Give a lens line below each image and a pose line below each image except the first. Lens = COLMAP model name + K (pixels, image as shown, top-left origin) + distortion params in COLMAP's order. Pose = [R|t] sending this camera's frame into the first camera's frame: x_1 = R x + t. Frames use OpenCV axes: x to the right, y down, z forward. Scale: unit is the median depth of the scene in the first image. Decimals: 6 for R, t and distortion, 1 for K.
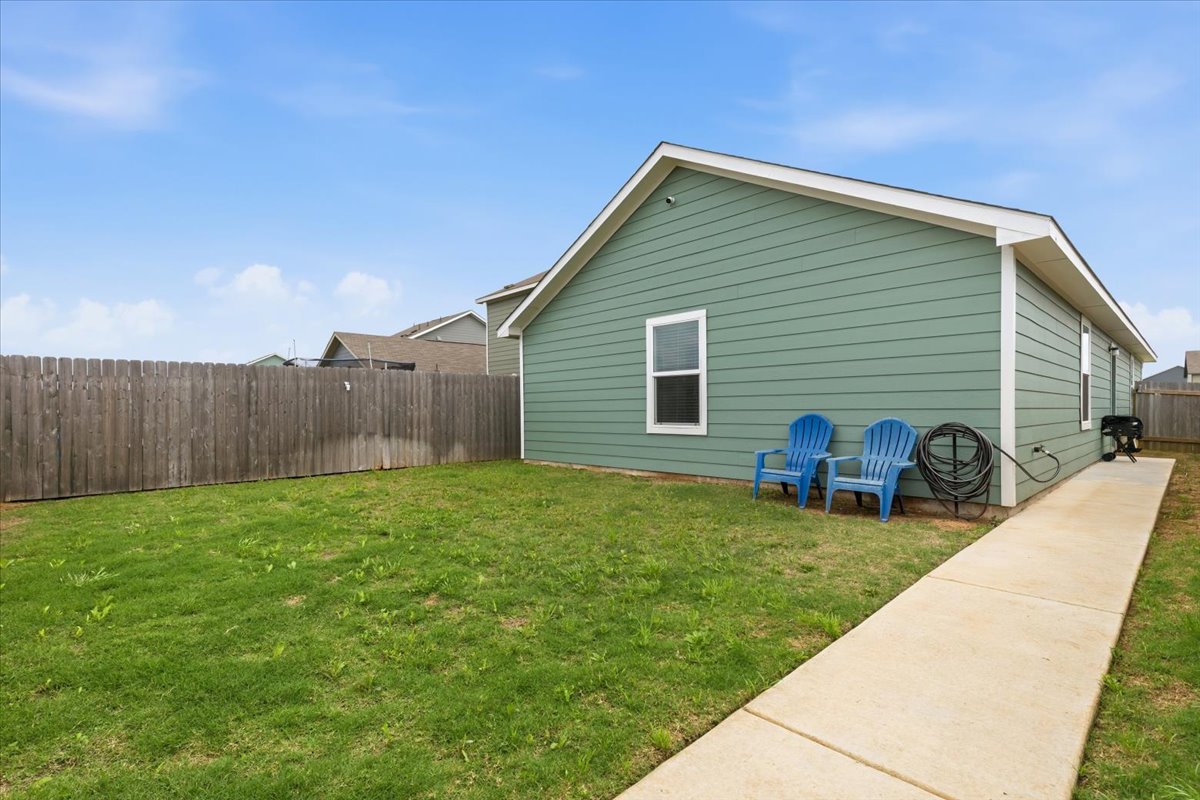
lens RADIAL K [[558.4, 0, 601.3], [0, 558.4, 407.9], [0, 0, 1]] dist [0.001275, 0.000123]
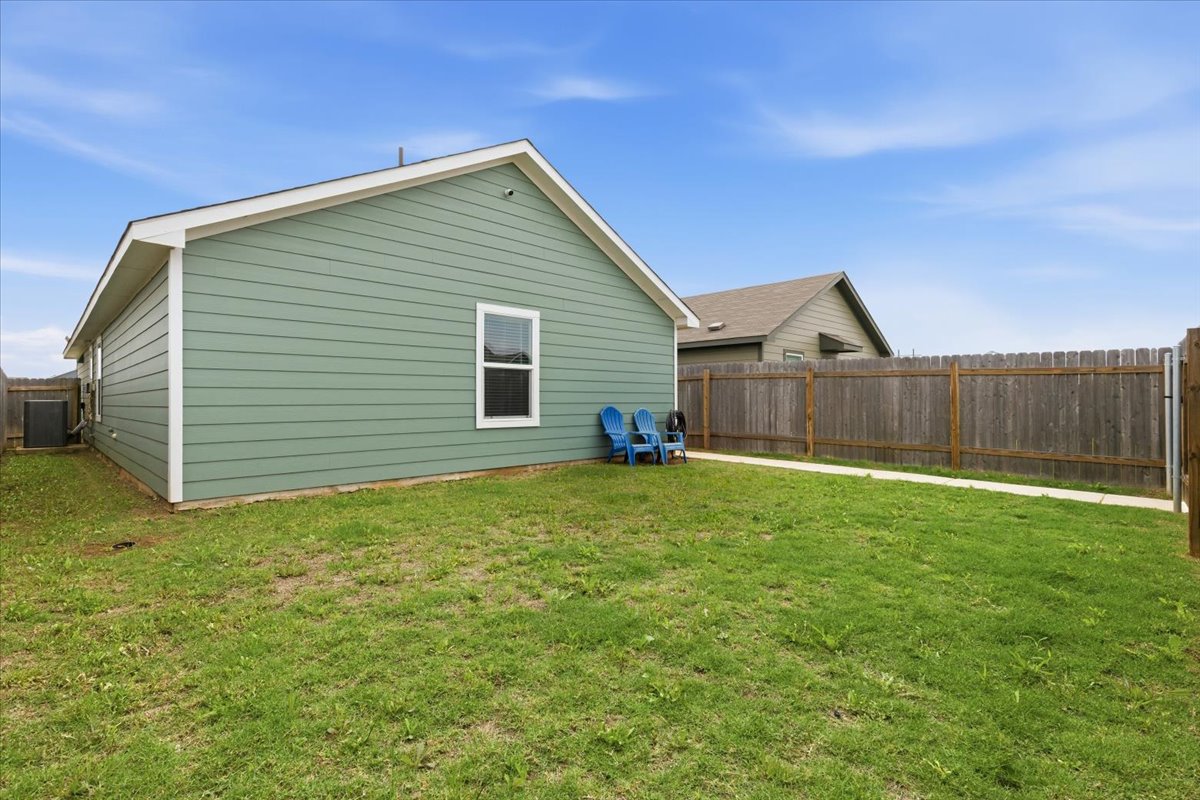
lens RADIAL K [[558.4, 0, 600.0], [0, 558.4, 399.7], [0, 0, 1]] dist [0.001275, 0.000123]
pose [[-0.025642, 0.011988, 0.999599, -0.840330], [0.001718, 0.999927, -0.011948, 0.009545], [-0.999670, 0.001411, -0.025660, 0.838058]]
